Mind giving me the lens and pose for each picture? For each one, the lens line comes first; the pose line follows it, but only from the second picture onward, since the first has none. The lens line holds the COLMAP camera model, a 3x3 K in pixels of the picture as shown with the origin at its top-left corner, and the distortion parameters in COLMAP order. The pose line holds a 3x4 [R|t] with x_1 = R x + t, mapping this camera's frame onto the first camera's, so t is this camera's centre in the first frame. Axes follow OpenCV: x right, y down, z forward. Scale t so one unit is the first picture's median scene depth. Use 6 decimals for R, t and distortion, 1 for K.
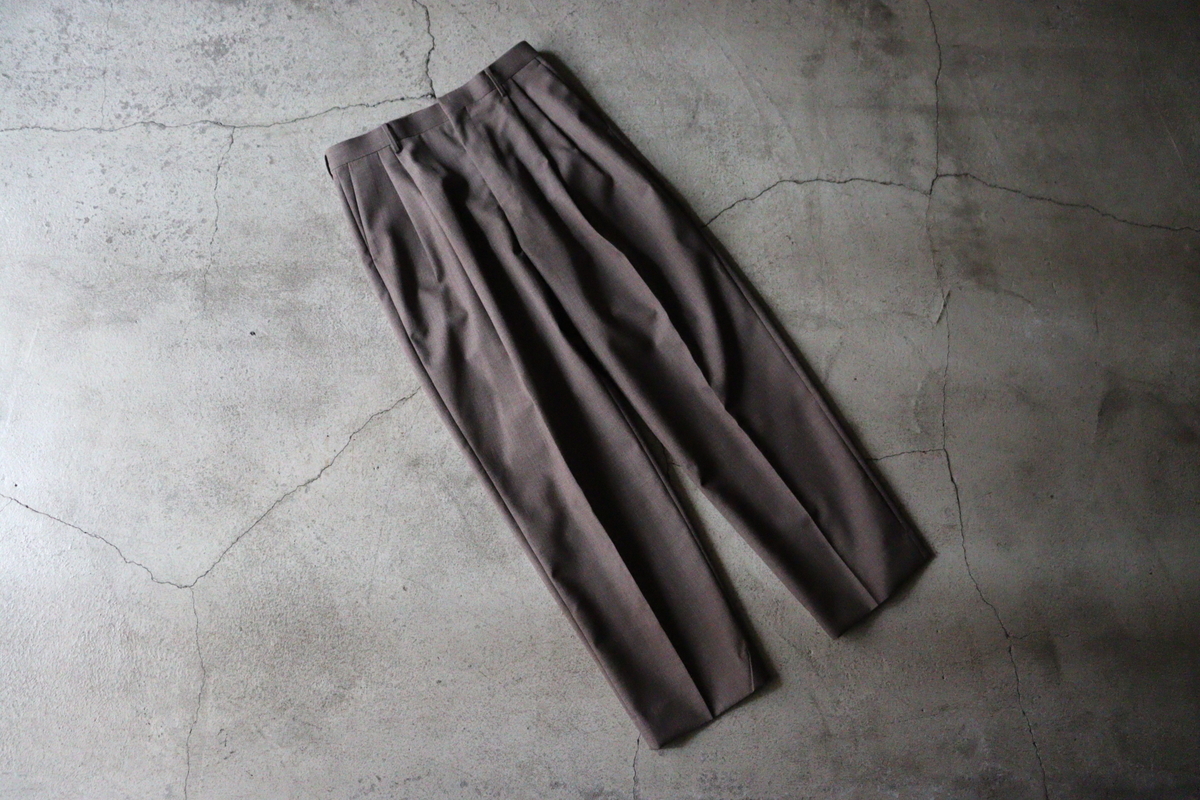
lens RADIAL K [[910.2, 0, 598.4], [0, 910.2, 413.0], [0, 0, 1]] dist [-0.167564, 0.116590]
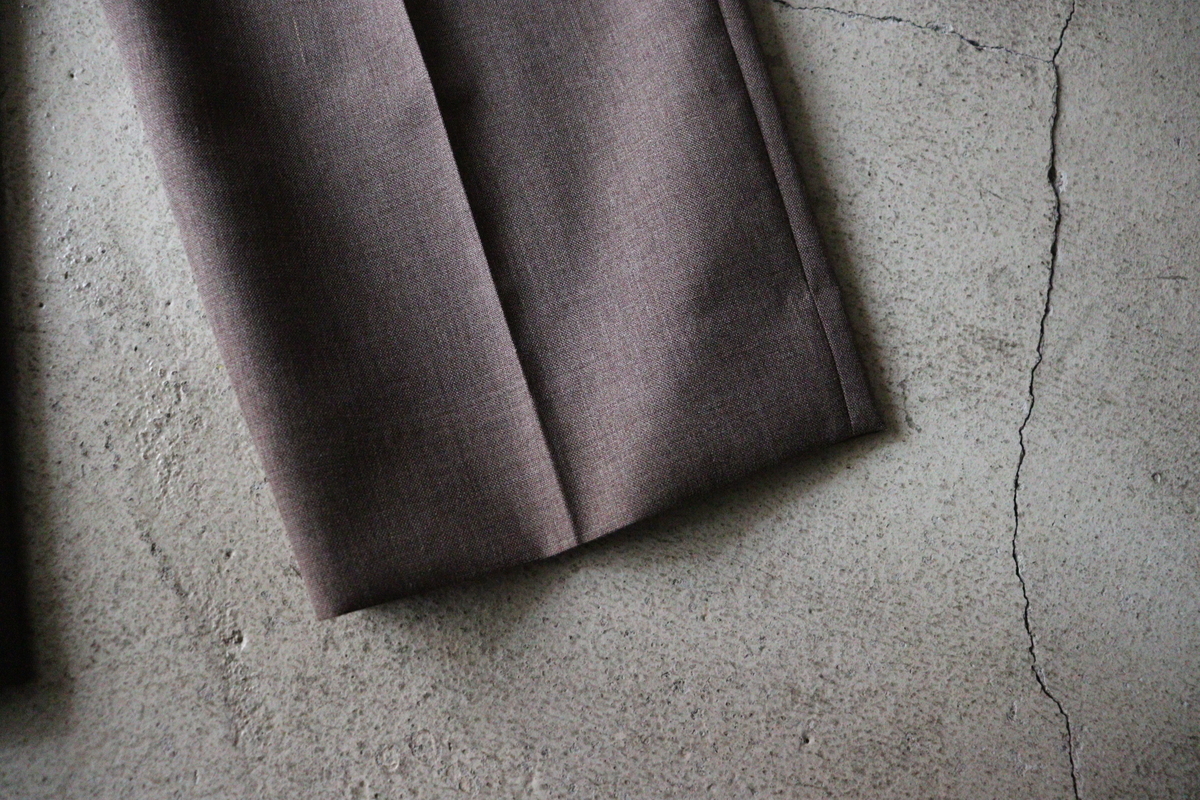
lens RADIAL K [[957.8, 0, 600.0], [0, 957.8, 400.0], [0, 0, 1]] dist [-0.180890, 0.139012]
pose [[0.951903, 0.306368, -0.004364, 0.287835], [-0.305876, 0.951013, 0.044887, 0.158315], [0.017902, -0.041393, 0.998983, 0.712562]]
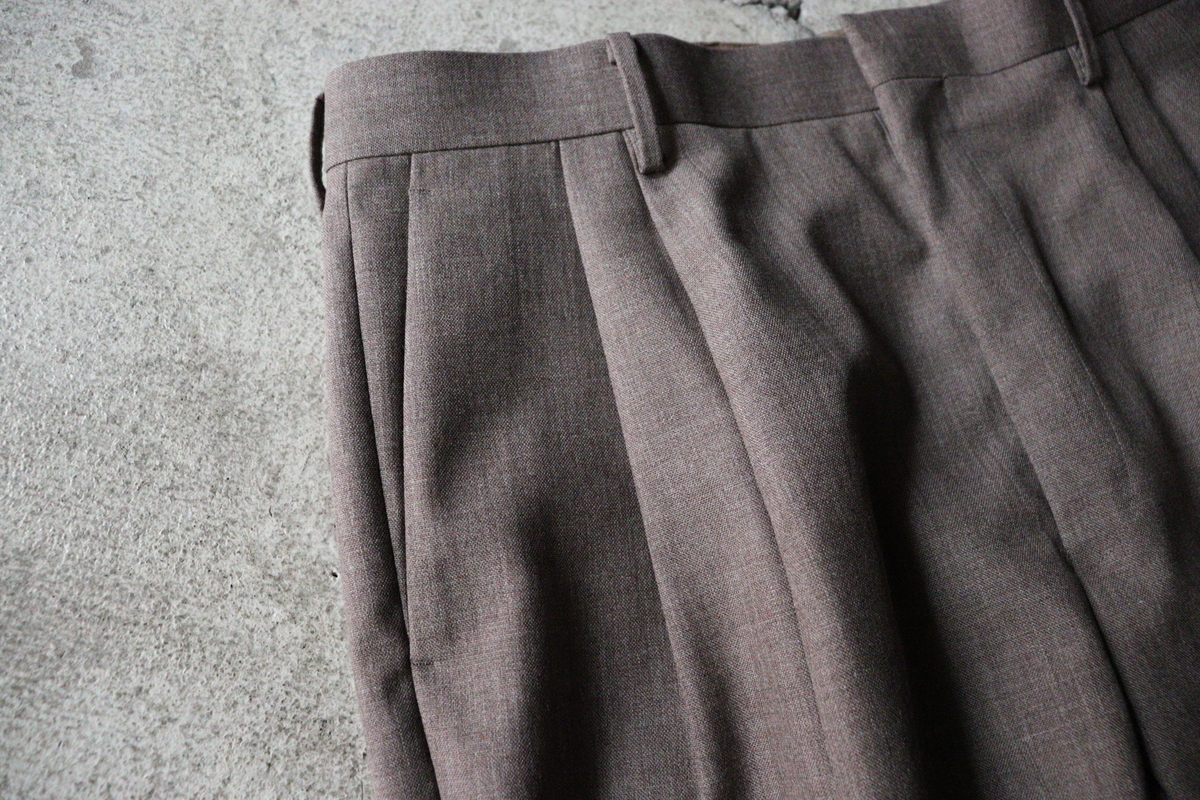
lens RADIAL K [[957.8, 0, 600.0], [0, 957.8, 400.0], [0, 0, 1]] dist [-0.180890, 0.139012]
pose [[0.968081, 0.248101, 0.035568, -0.229163], [-0.239662, 0.957853, -0.158364, -0.198415], [-0.073359, 0.144785, 0.986740, 0.775891]]
